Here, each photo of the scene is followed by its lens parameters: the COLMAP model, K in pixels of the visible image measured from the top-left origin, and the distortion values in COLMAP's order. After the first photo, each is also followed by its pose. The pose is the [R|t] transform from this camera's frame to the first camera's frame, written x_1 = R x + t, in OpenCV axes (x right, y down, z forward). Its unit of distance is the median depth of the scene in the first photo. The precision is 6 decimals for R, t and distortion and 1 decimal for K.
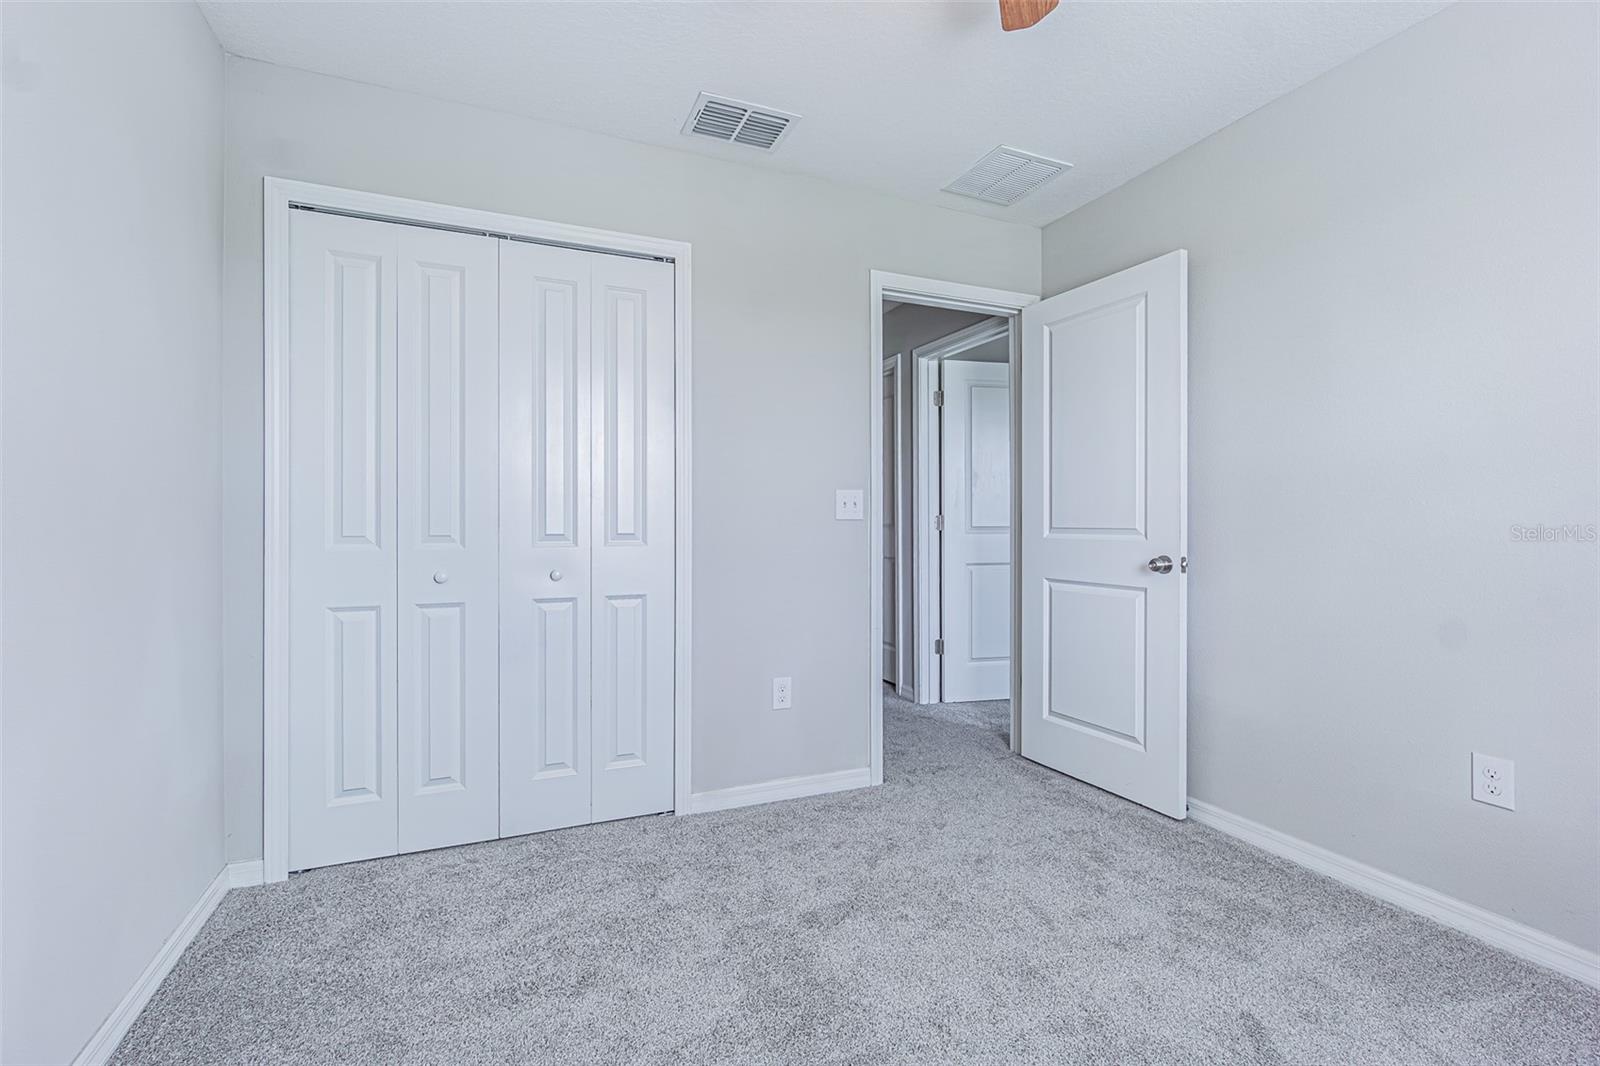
lens RADIAL K [[690.4, 0, 807.5], [0, 690.4, 527.2], [0, 0, 1]] dist [0.000386, 0.000054]
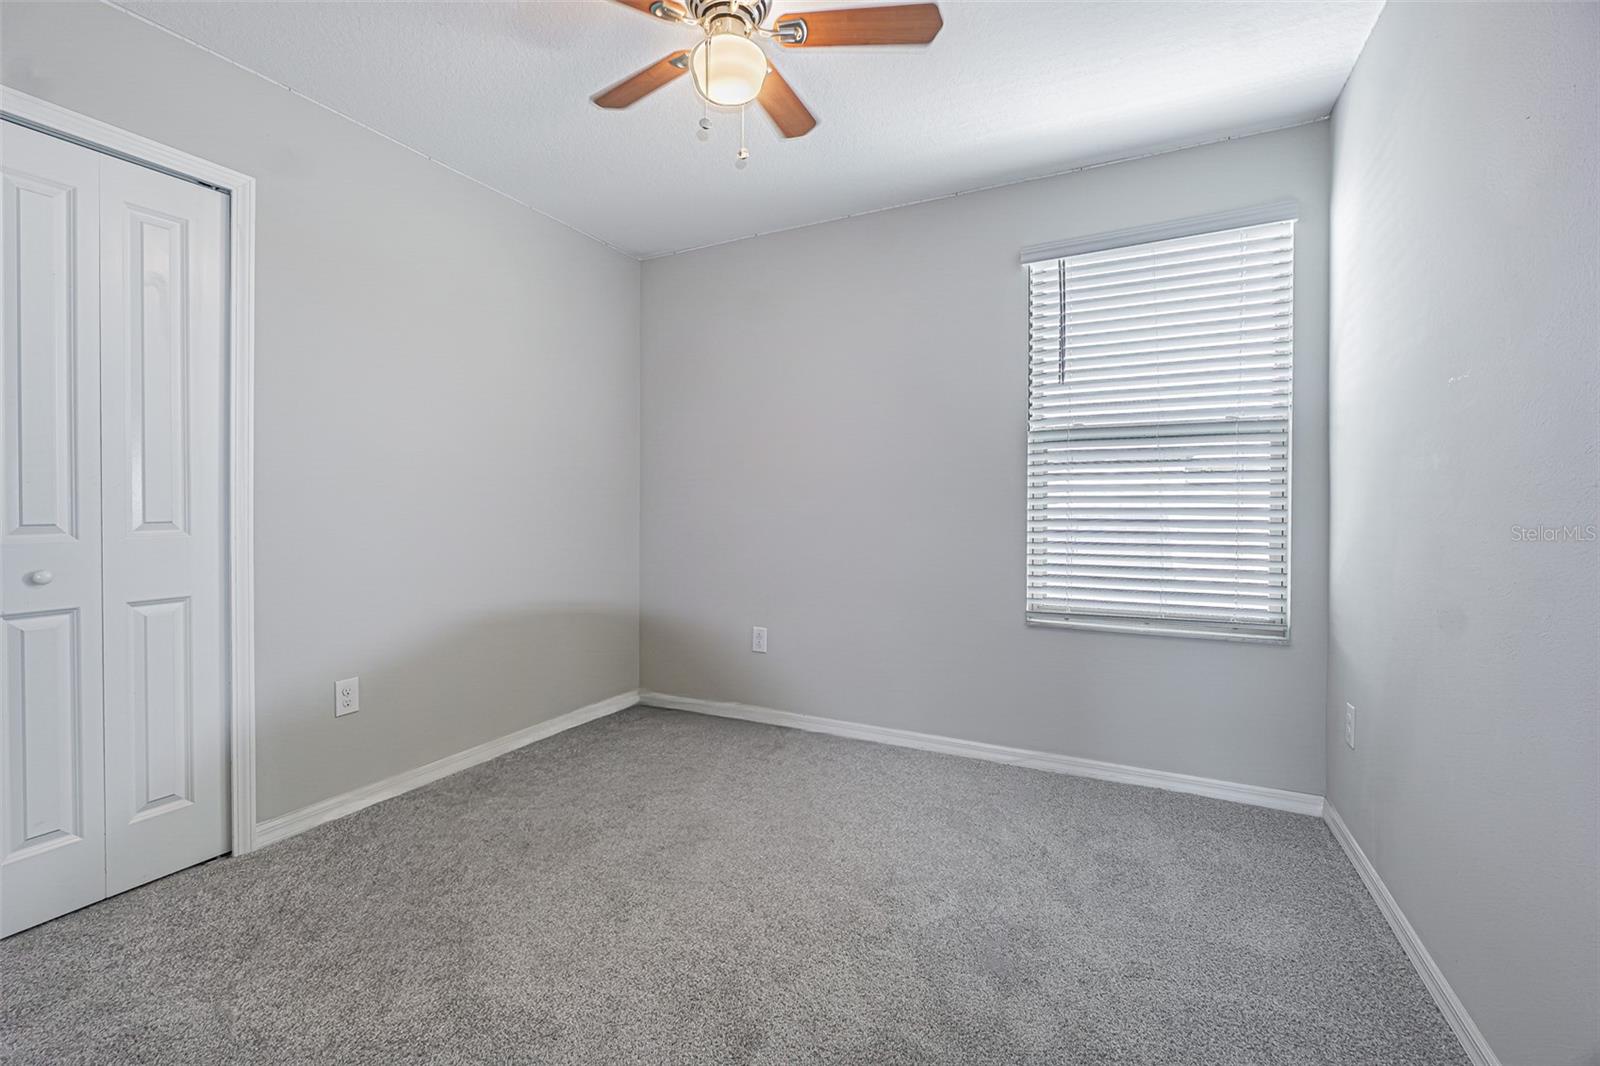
lens RADIAL K [[690.4, 0, 807.5], [0, 690.4, 527.2], [0, 0, 1]] dist [0.000386, 0.000054]
pose [[0.754340, -0.025468, 0.655990, -0.323126], [0.009682, 0.999570, 0.027675, 0.001422], [-0.656413, -0.014525, 0.754262, -0.133297]]
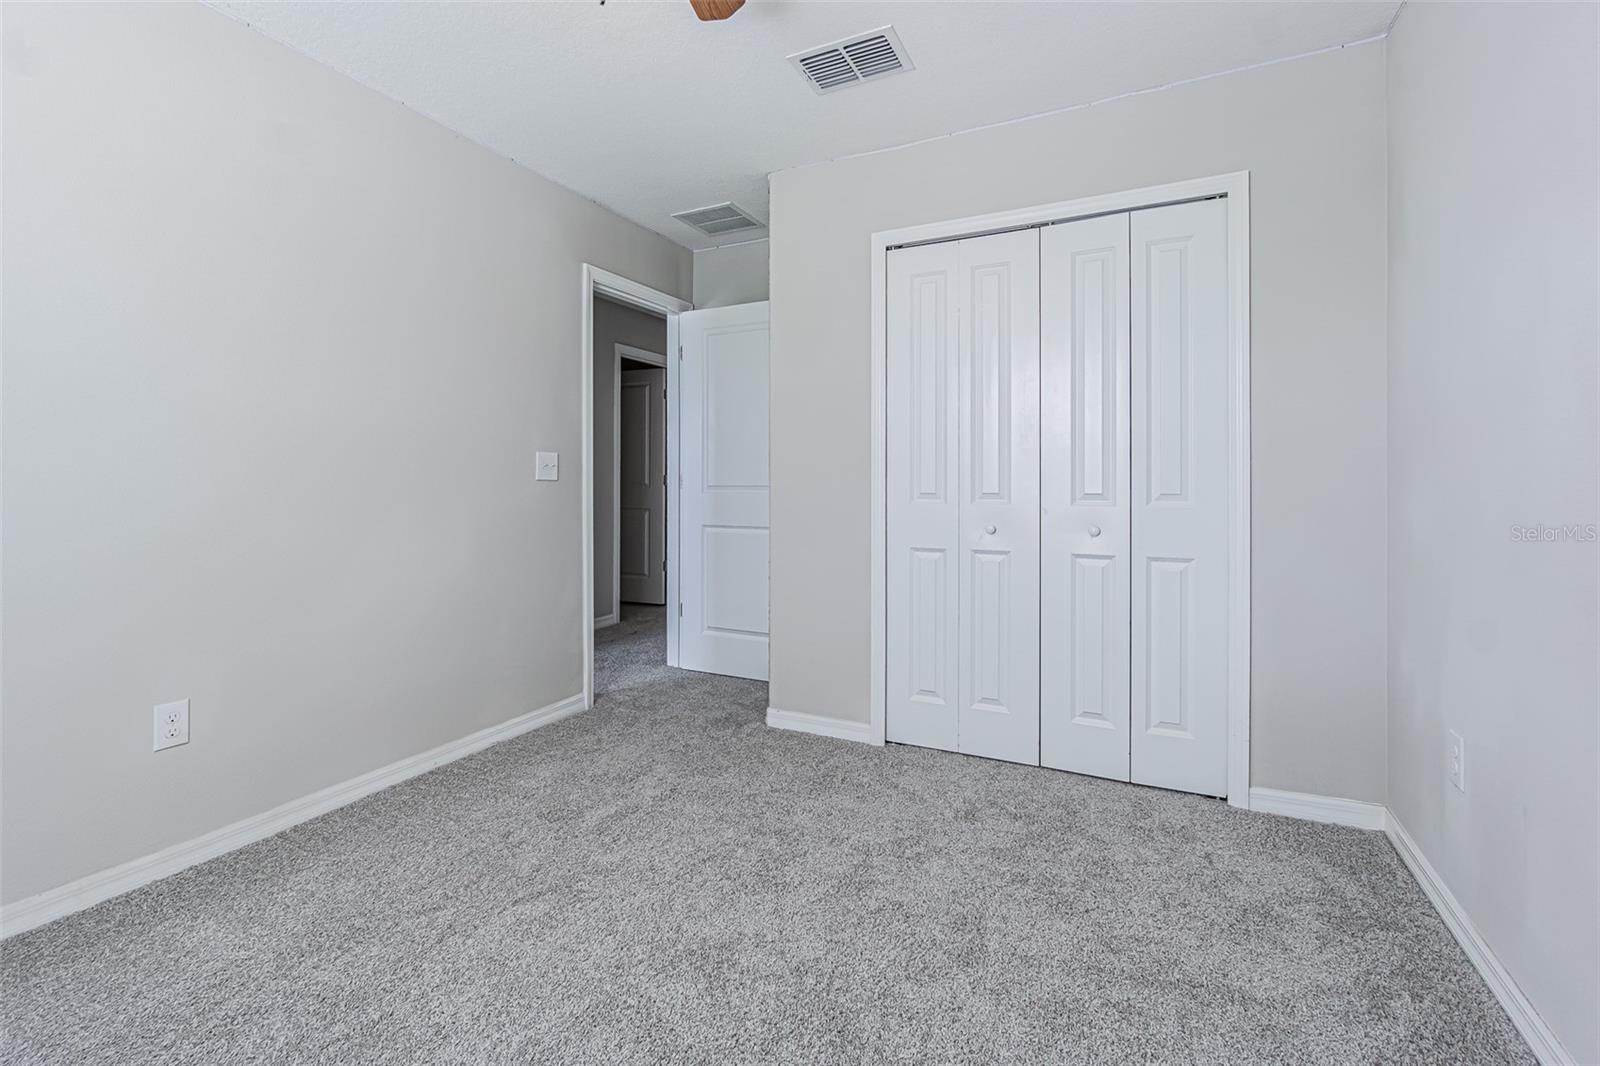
lens RADIAL K [[663.5, 0, 853.7], [0, 663.5, 481.8], [0, 0, 1]] dist [0.000089, 0.000045]
pose [[0.684940, -0.001362, -0.728598, 0.157900], [-0.002979, 0.999985, -0.004669, -0.001532], [0.728593, 0.005369, 0.684926, 0.062133]]
